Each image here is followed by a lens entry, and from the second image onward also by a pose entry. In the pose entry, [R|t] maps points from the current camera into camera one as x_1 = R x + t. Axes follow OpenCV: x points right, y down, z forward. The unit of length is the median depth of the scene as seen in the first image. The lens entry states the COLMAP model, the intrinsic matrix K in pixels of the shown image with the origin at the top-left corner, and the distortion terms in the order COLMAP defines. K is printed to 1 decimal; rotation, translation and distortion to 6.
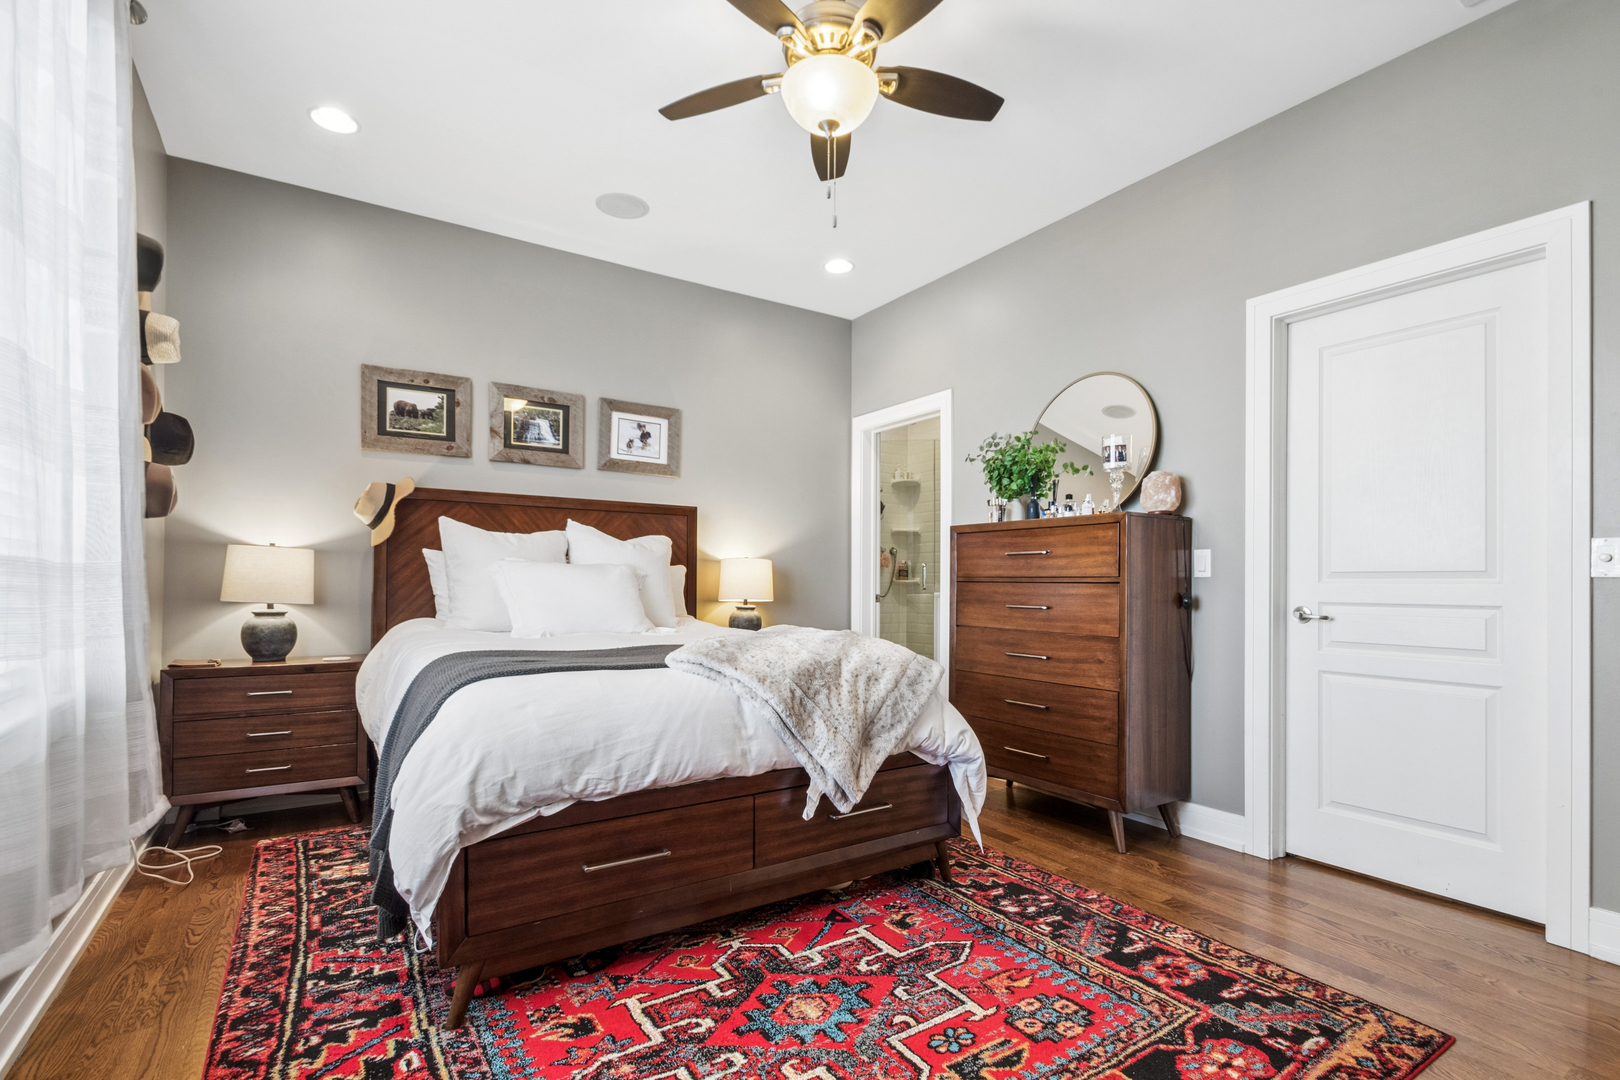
lens RADIAL K [[759.4, 0, 811.8], [0, 759.4, 586.2], [0, 0, 1]] dist [0.001300, -0.003903]
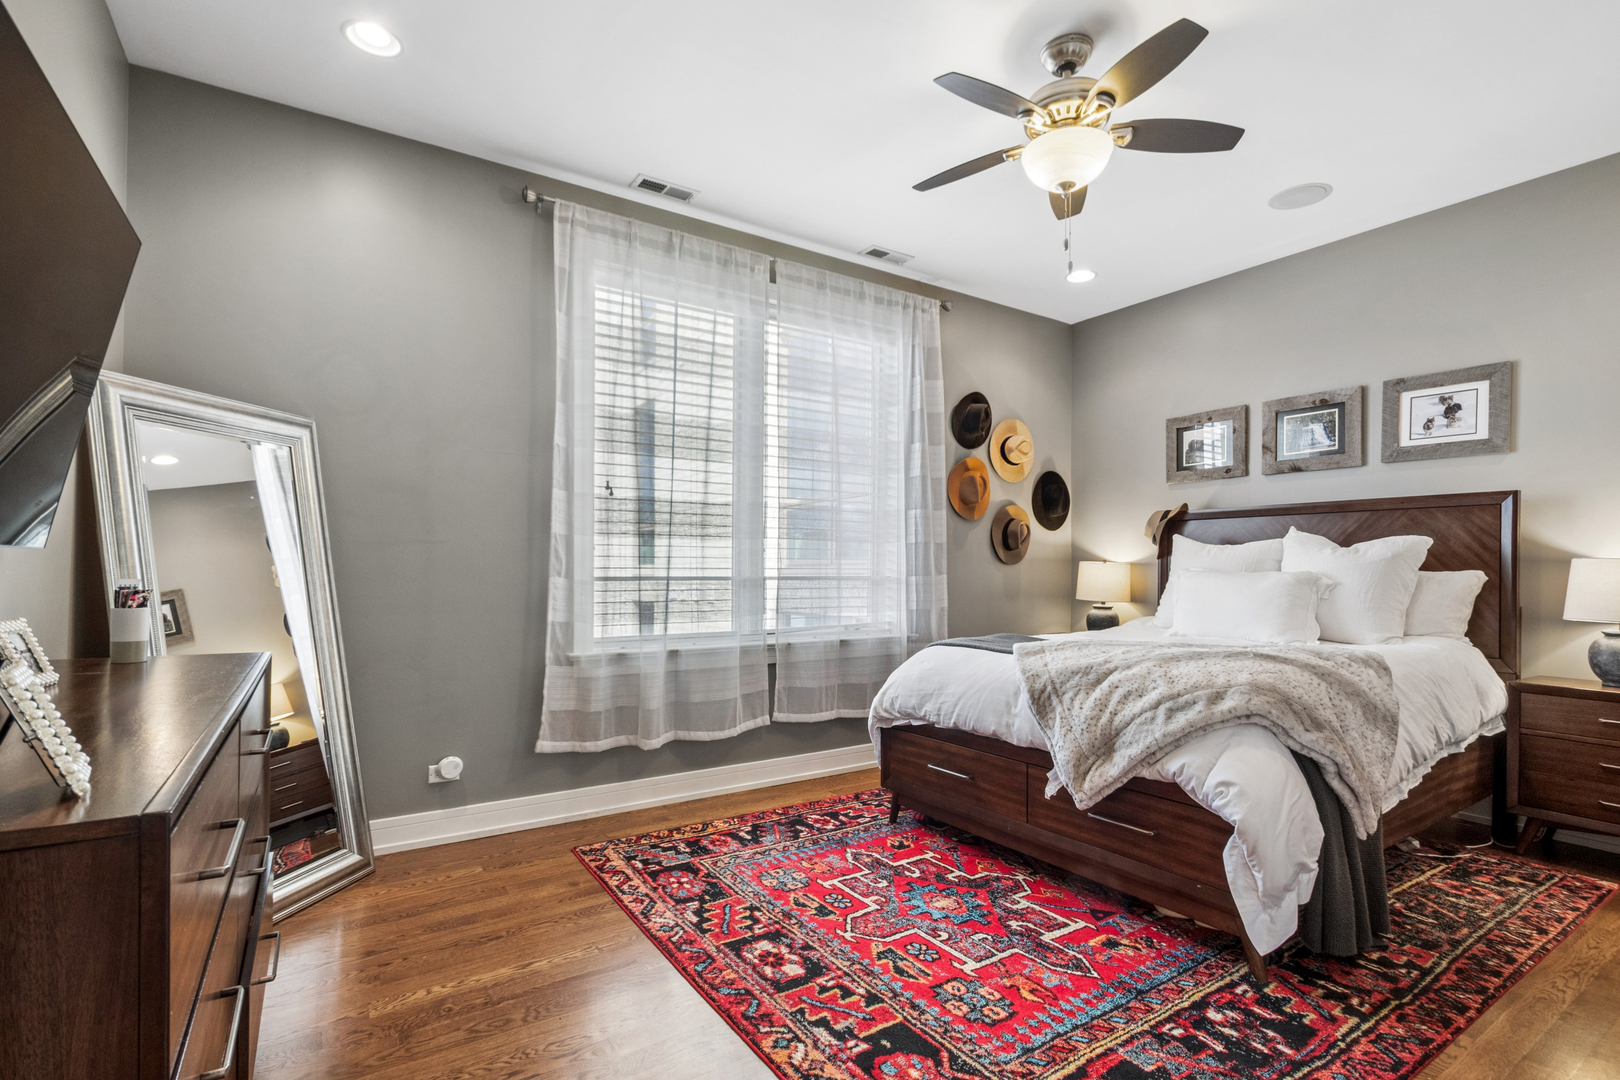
lens RADIAL K [[759.4, 0, 799.5], [0, 759.4, 567.7], [0, 0, 1]] dist [0.001300, -0.003903]
pose [[-0.010965, -0.009843, -0.999891, 1.126450], [-0.009047, 0.999912, -0.009744, -0.030841], [0.999899, 0.008939, -0.011053, 0.608044]]
